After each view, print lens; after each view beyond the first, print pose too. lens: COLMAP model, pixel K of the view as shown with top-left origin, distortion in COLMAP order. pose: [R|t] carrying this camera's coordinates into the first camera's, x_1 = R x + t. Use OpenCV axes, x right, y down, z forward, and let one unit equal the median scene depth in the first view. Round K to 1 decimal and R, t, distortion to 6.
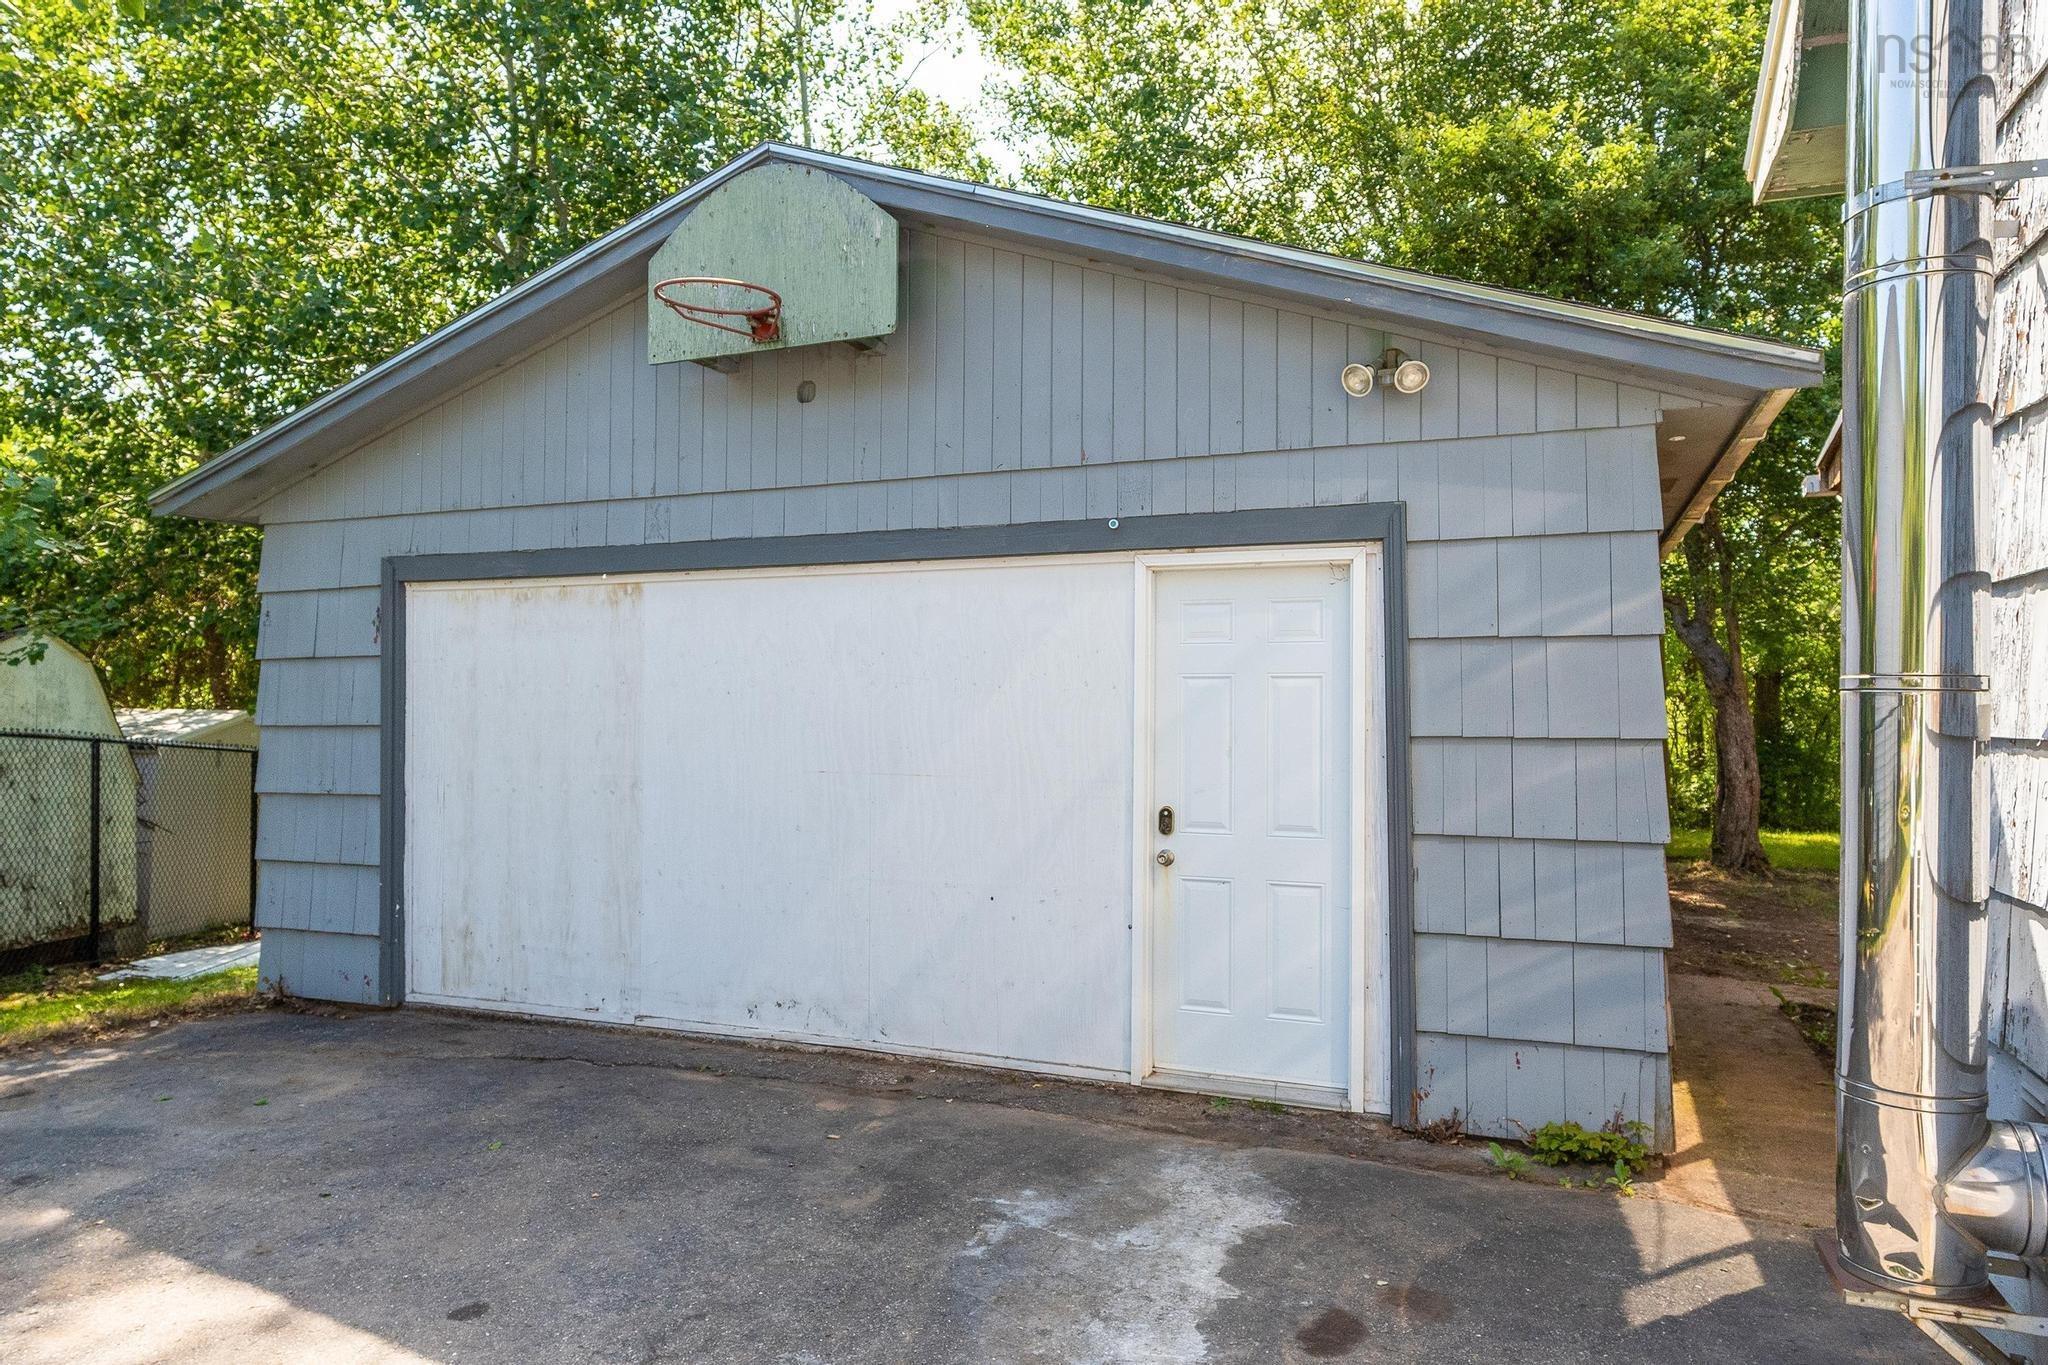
lens RADIAL K [[1337.3, 0, 1034.5], [0, 1337.3, 687.6], [0, 0, 1]] dist [0.006213, 0.000394]
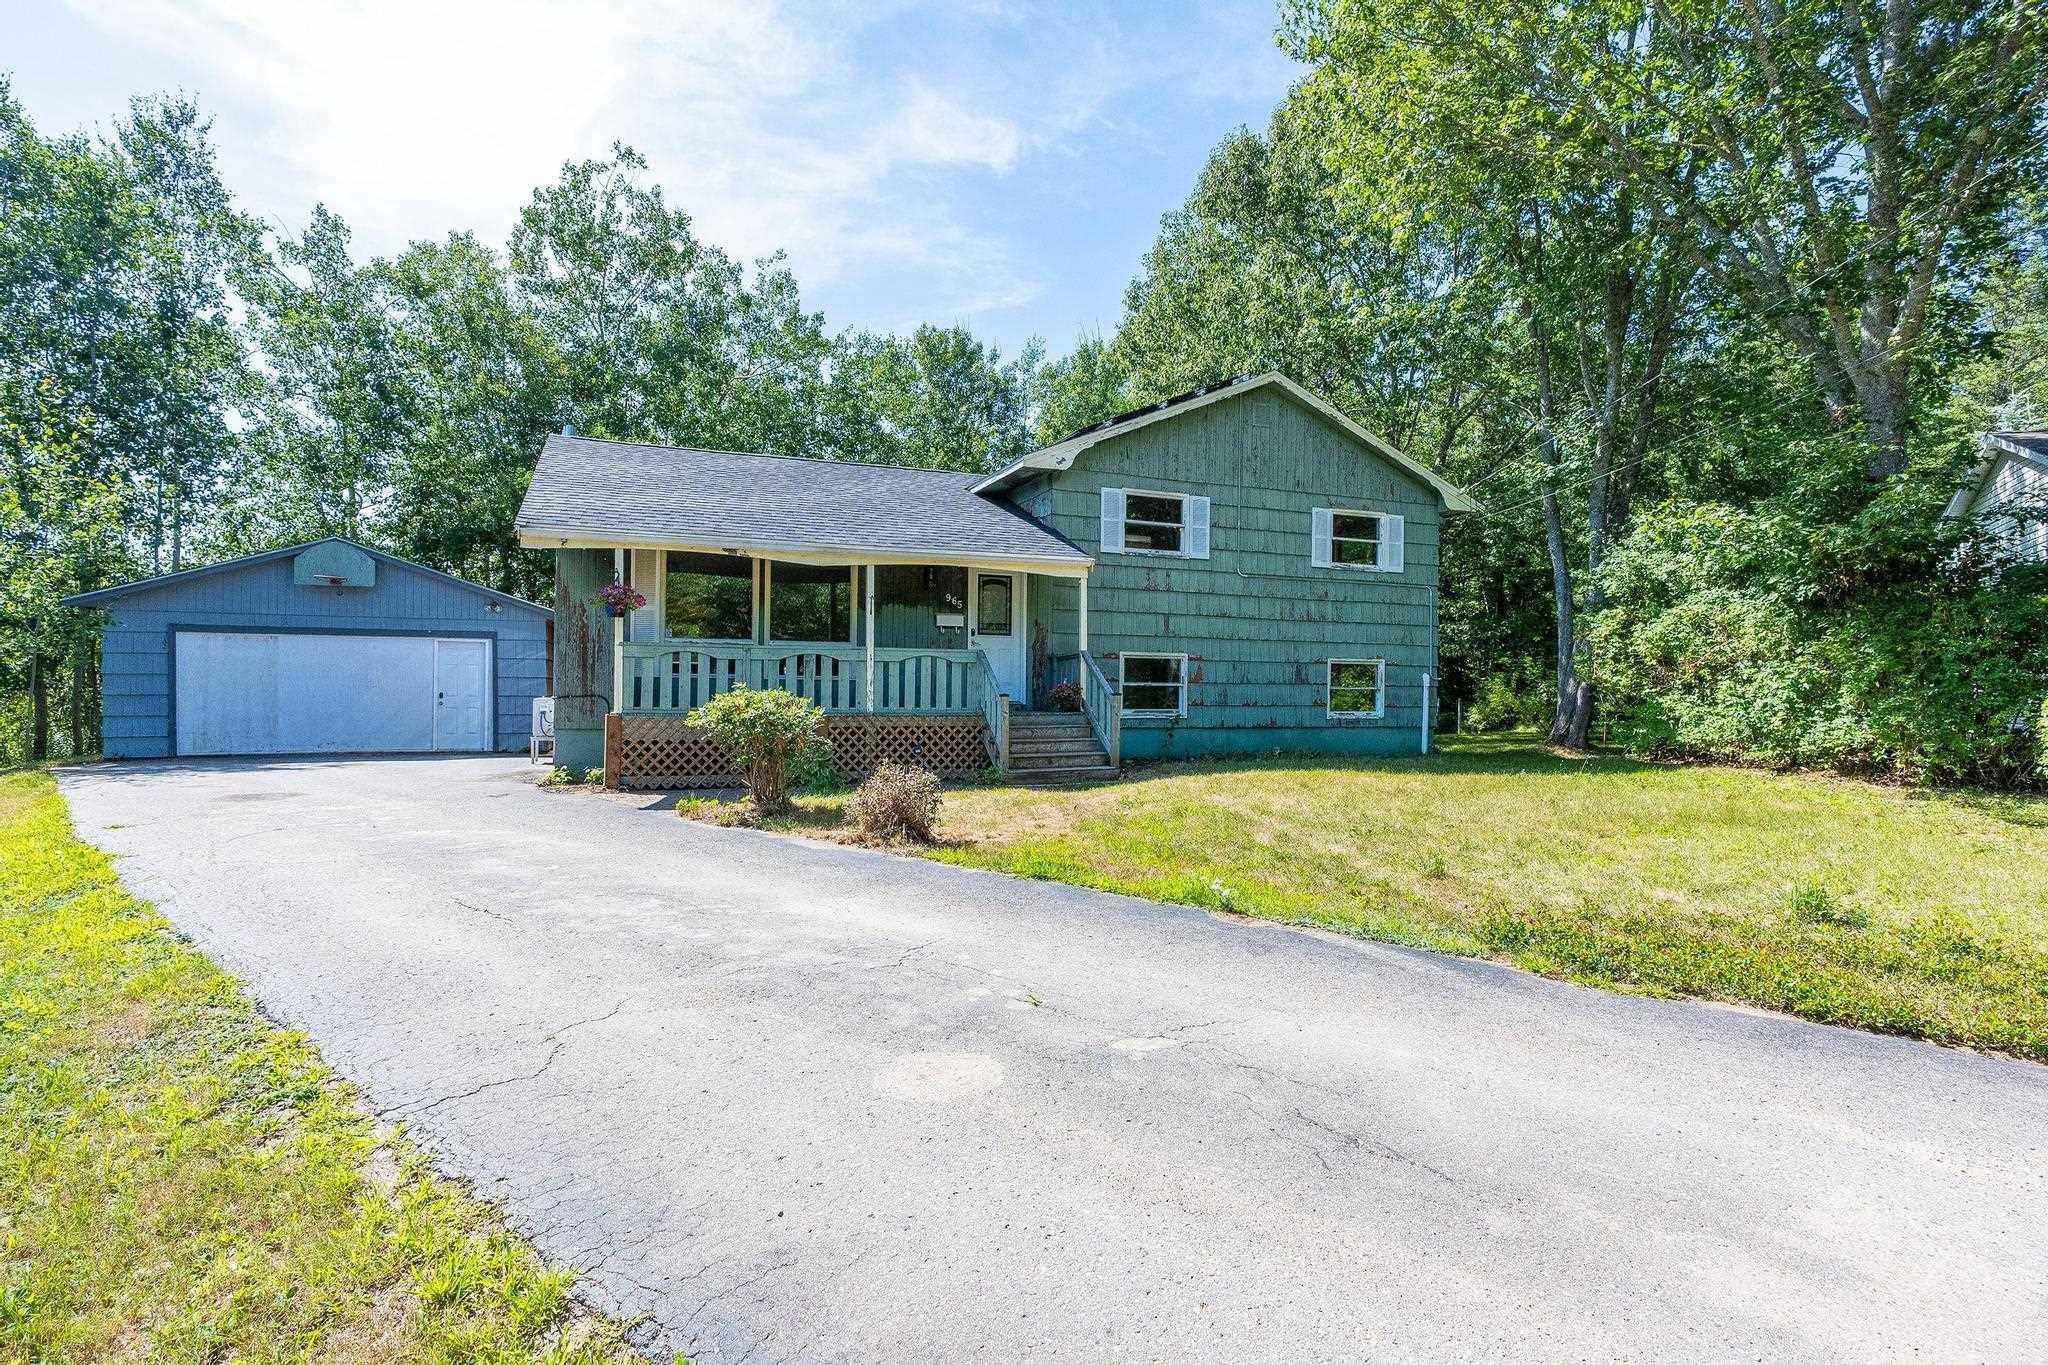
lens RADIAL K [[1021.0, 0, 1002.1], [0, 1021.0, 686.0], [0, 0, 1]] dist [0.000624, 0.002029]
pose [[0.746067, 0.004986, 0.665852, -0.798020], [-0.013338, 0.999883, 0.007458, 0.013473], [-0.665737, -0.014446, 0.746047, -2.897873]]
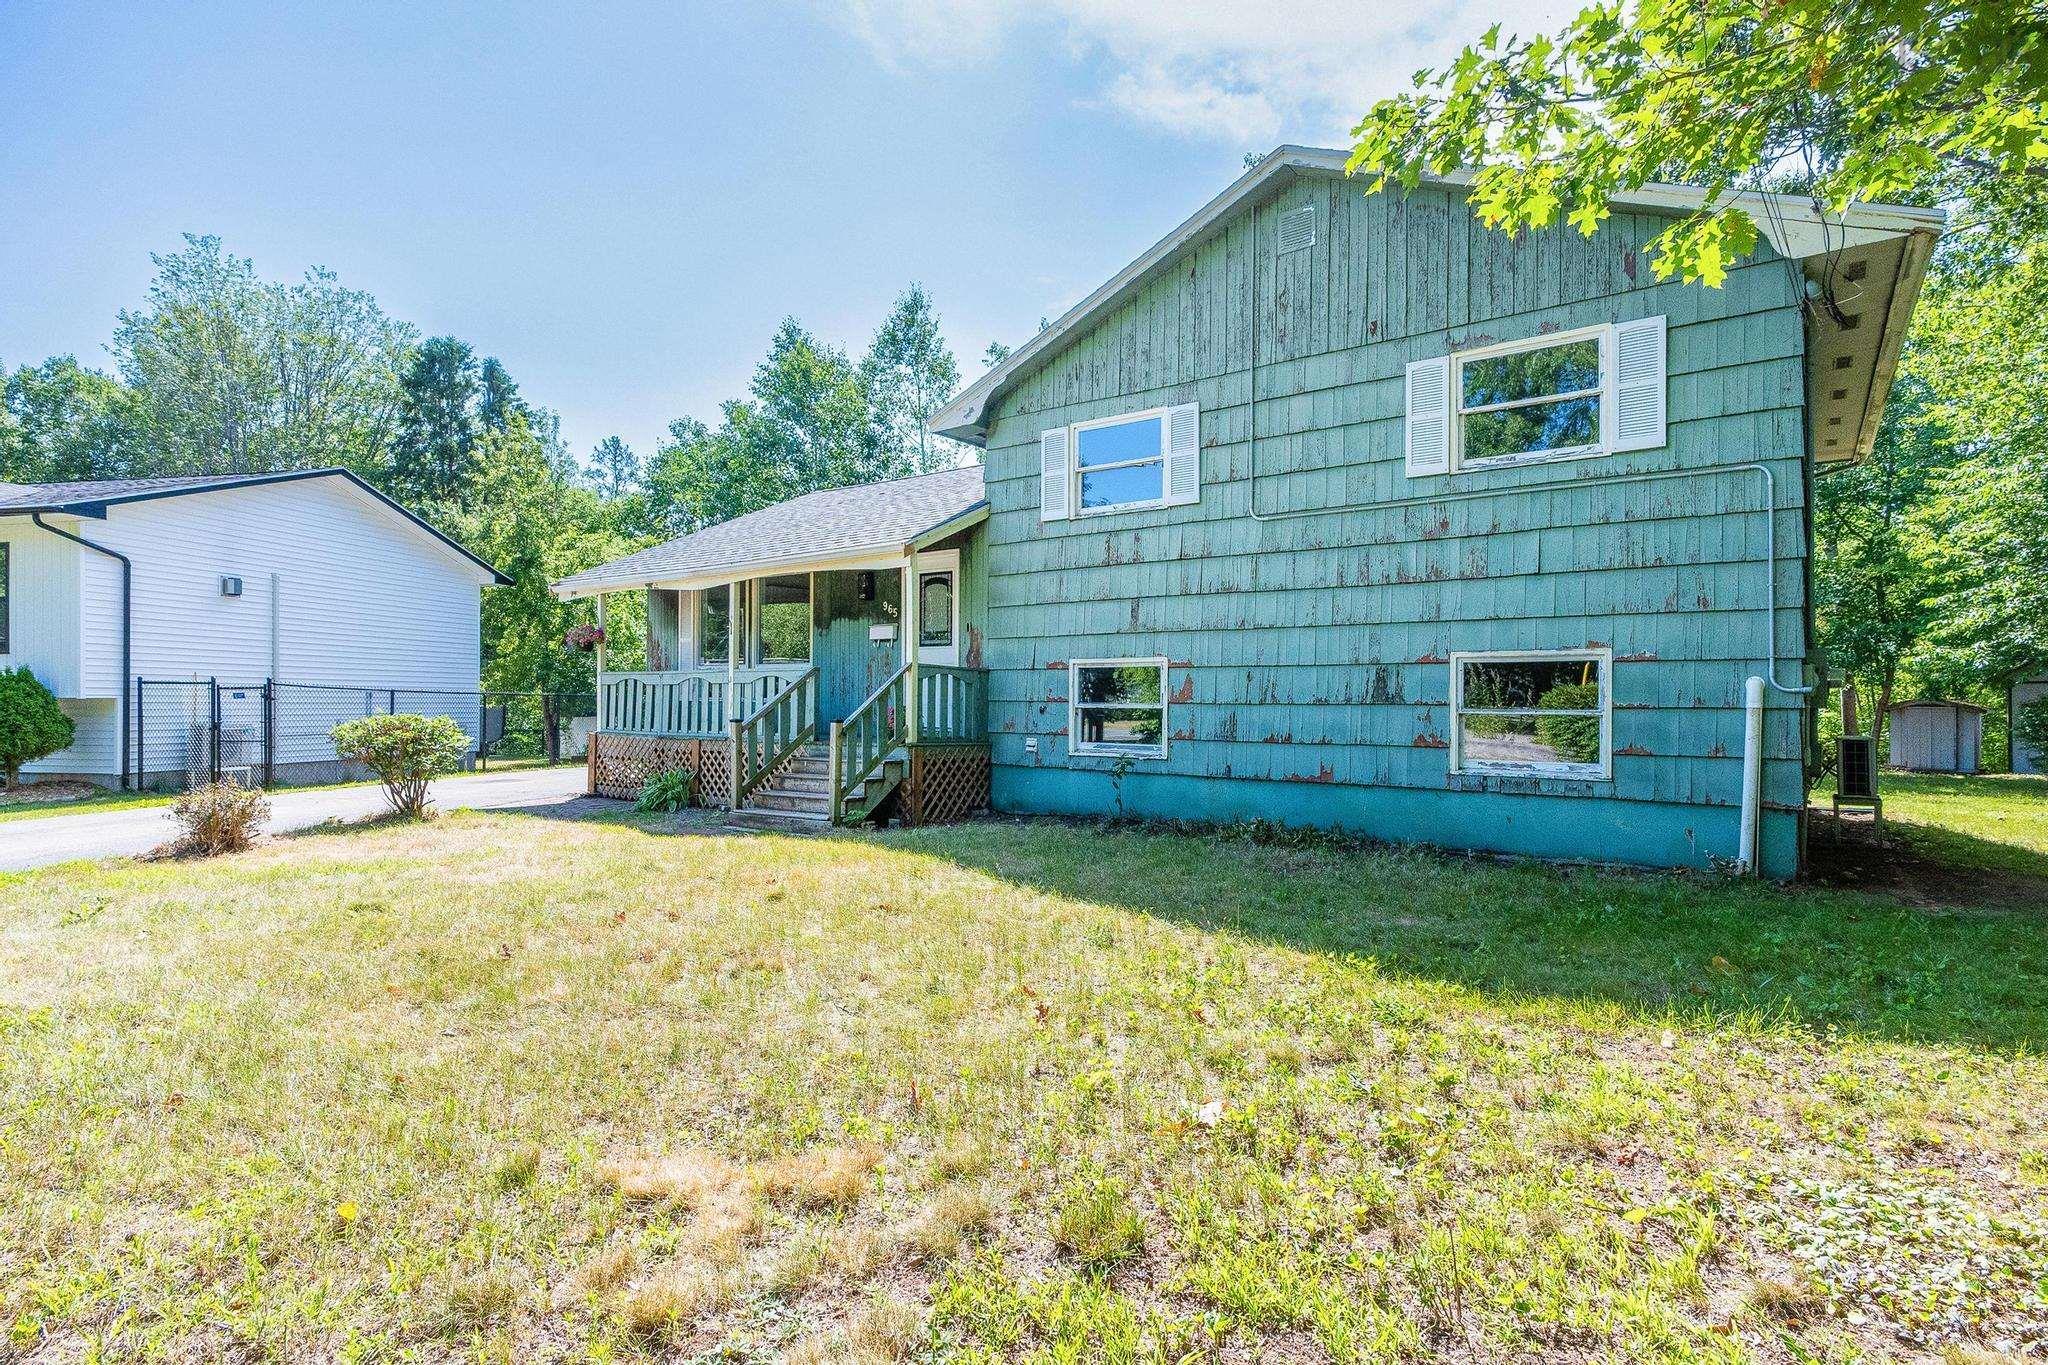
lens RADIAL K [[1021.0, 0, 1017.4], [0, 1021.0, 688.6], [0, 0, 1]] dist [0.000624, 0.002029]
pose [[0.960198, -0.002579, -0.279307, 1.781759], [0.001435, 0.999990, -0.004299, 0.000265], [0.279316, 0.003727, 0.960192, -2.919303]]
